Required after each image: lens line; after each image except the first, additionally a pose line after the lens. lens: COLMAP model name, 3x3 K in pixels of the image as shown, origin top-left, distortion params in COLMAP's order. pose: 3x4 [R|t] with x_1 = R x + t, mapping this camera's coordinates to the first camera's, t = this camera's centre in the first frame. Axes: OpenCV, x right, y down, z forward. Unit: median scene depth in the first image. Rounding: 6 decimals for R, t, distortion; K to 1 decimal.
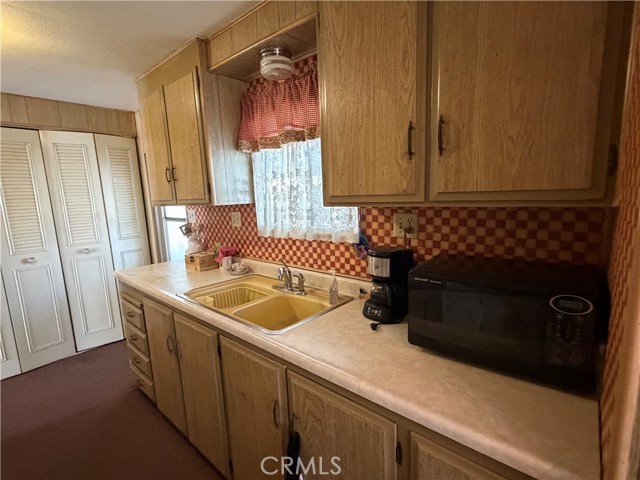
lens RADIAL K [[310.8, 0, 320.0], [0, 310.8, 240.0], [0, 0, 1]] dist [-0.000871, 0.000331]
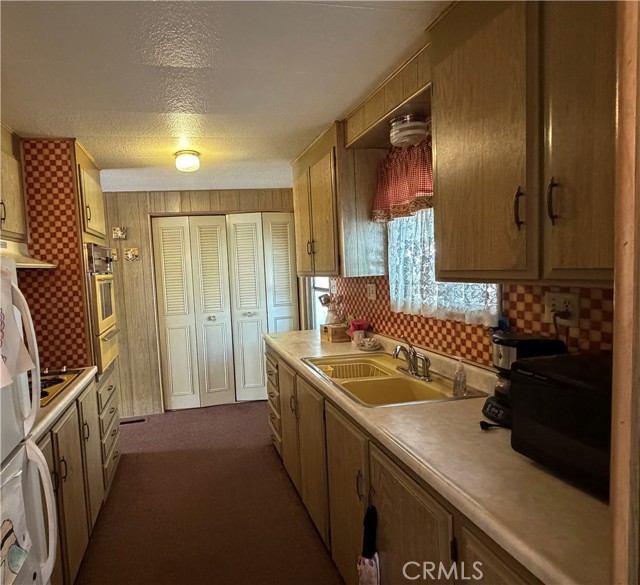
lens RADIAL K [[583.5, 0, 320.0], [0, 583.5, 292.5], [0, 0, 1]] dist [-0.003117, -0.000982]
pose [[0.782903, 0.039143, -0.620911, 0.739590], [-0.075618, 0.996607, -0.032518, 0.004989], [0.617532, 0.072410, 0.783206, -0.498925]]
